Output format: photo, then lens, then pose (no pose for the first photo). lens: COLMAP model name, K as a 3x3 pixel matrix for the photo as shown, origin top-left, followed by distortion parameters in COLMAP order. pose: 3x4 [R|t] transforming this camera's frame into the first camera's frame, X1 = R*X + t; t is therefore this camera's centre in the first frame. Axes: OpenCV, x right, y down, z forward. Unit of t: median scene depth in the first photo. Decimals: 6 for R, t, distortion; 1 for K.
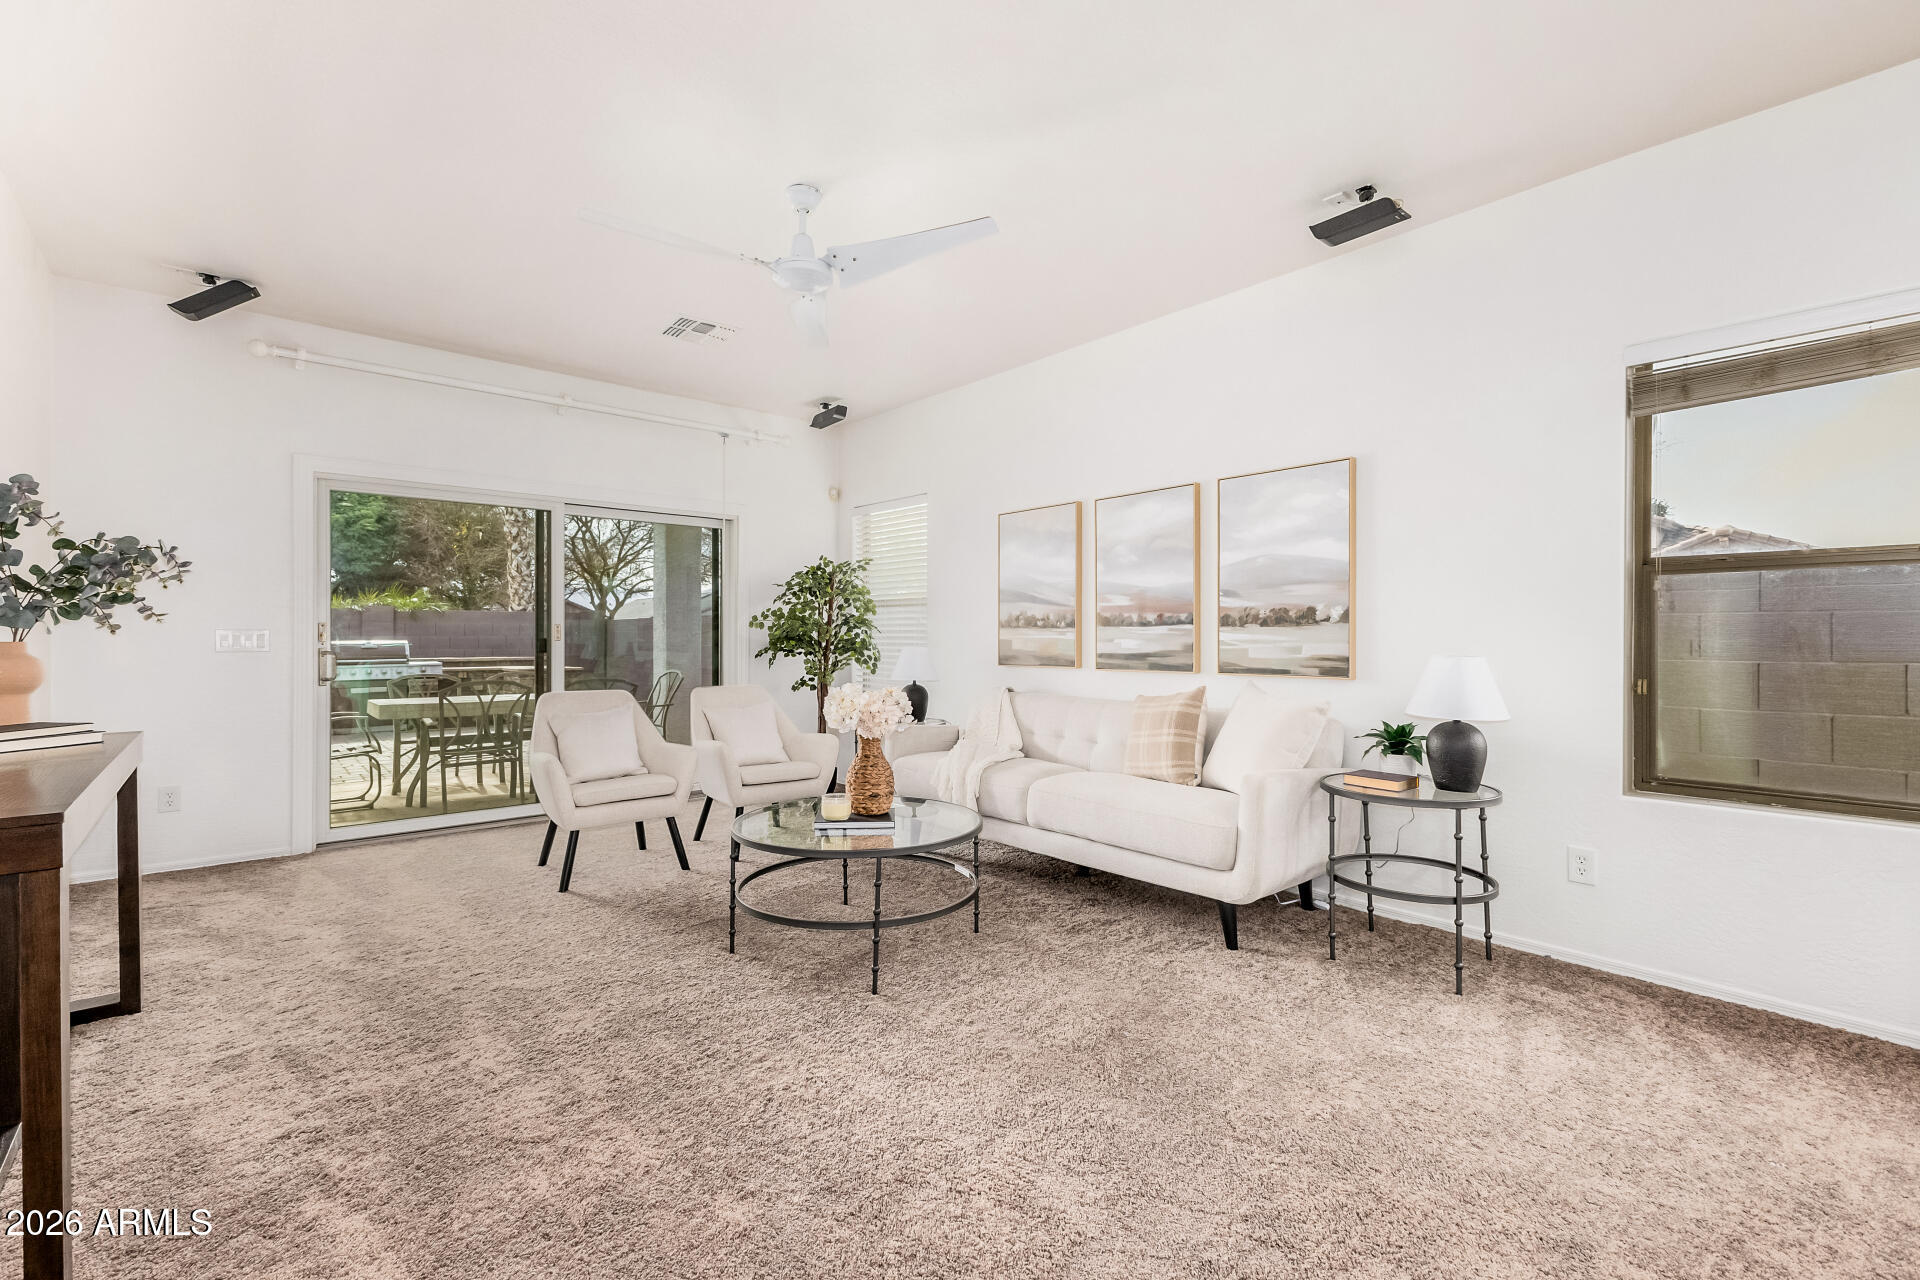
lens RADIAL K [[833.5, 0, 959.0], [0, 833.5, 626.5], [0, 0, 1]] dist [0.002817, -0.000258]
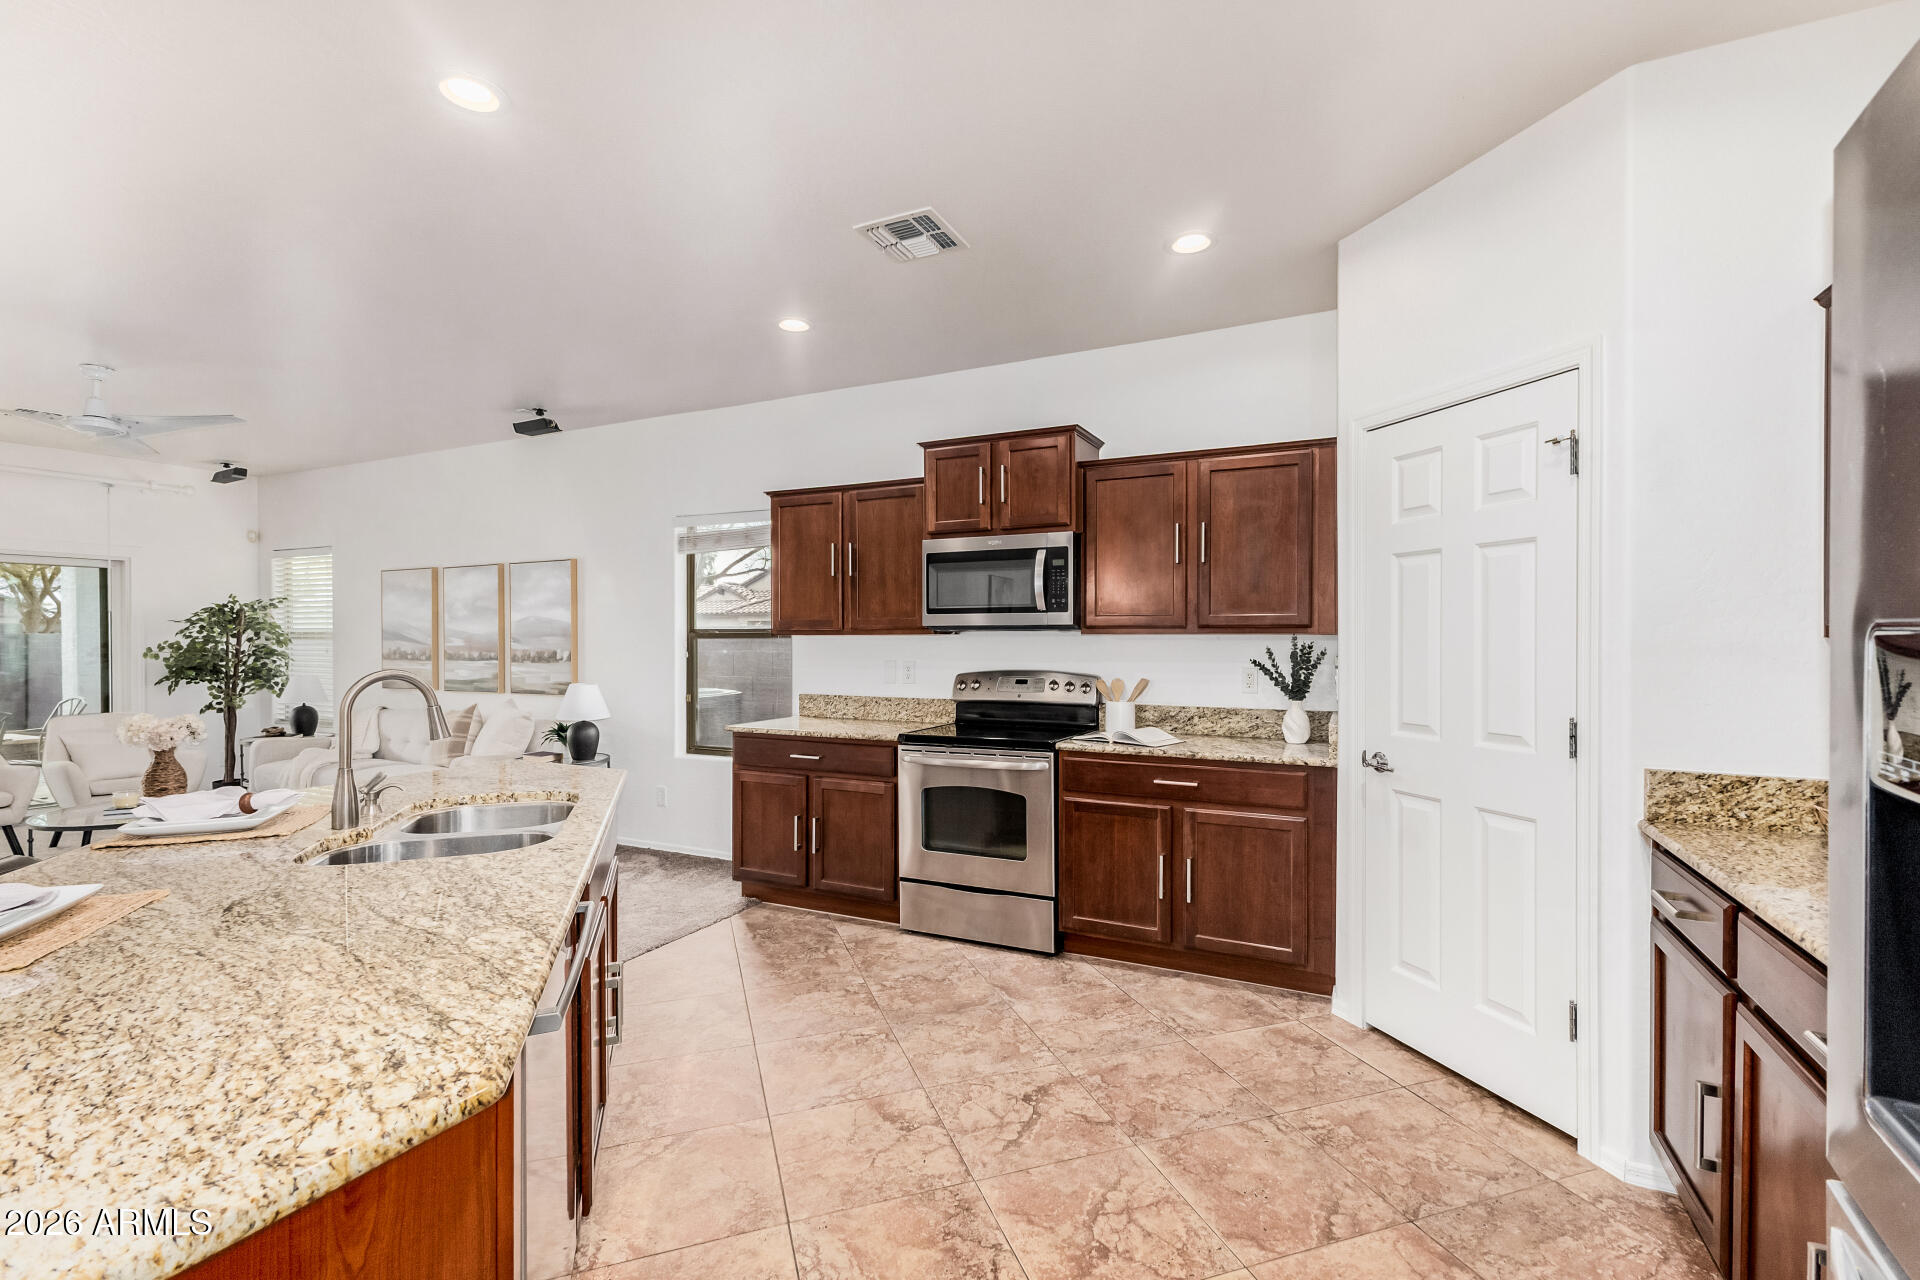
lens RADIAL K [[841.8, 0, 969.8], [0, 841.8, 639.2], [0, 0, 1]] dist [0.005245, 0.000258]
pose [[0.916618, -0.004601, 0.399738, 0.425744], [-0.001124, 0.999900, 0.014085, -0.058352], [-0.399763, -0.013360, 0.916521, -0.654145]]
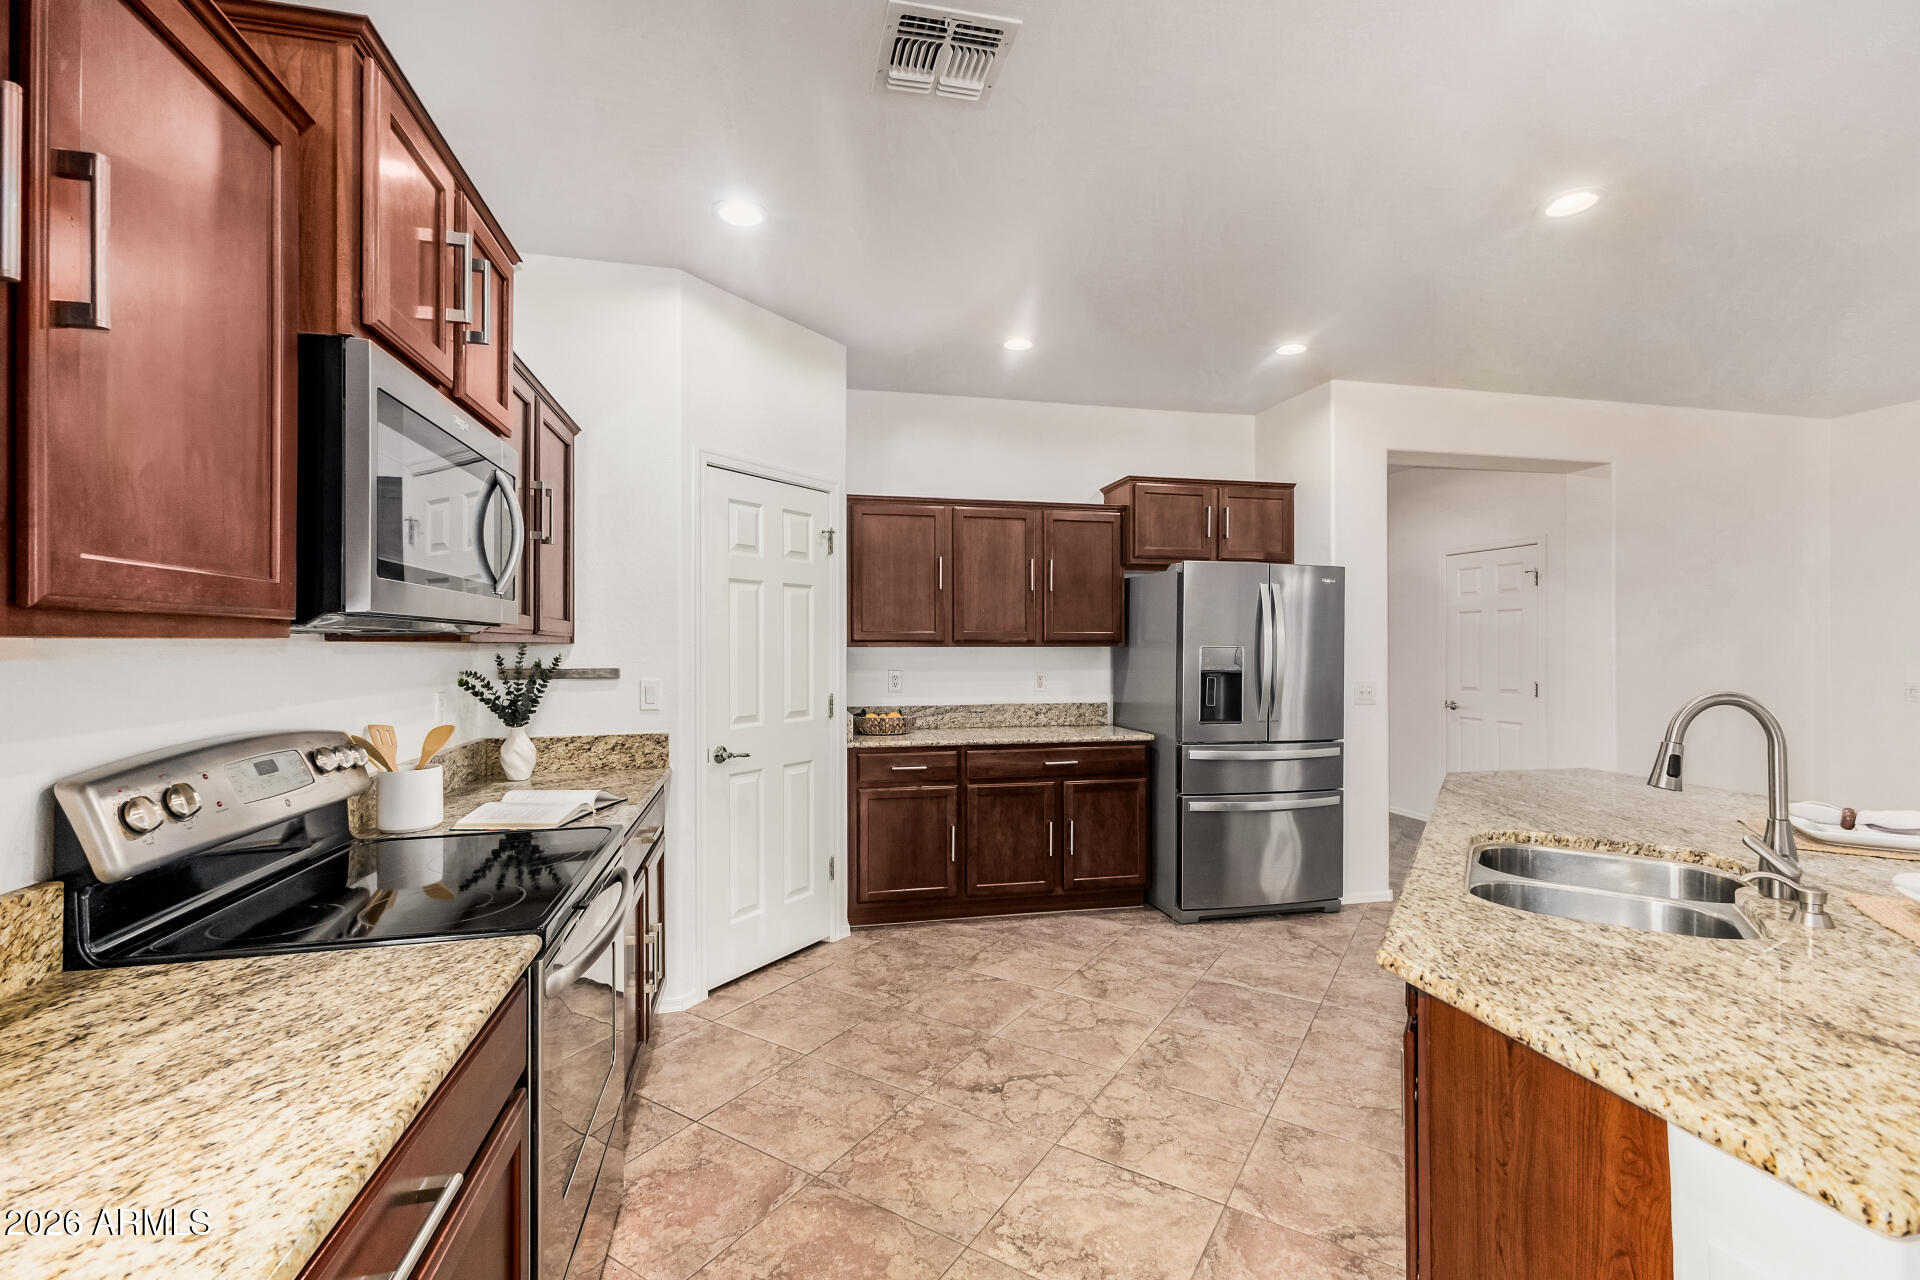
lens RADIAL K [[831.5, 0, 948.7], [0, 831.5, 642.6], [0, 0, 1]] dist [0.001321, 0.000026]
pose [[-0.878503, 0.000663, 0.477736, 0.437535], [-0.006738, 0.999882, -0.013779, -0.046721], [-0.477689, -0.015324, -0.878396, 0.405053]]
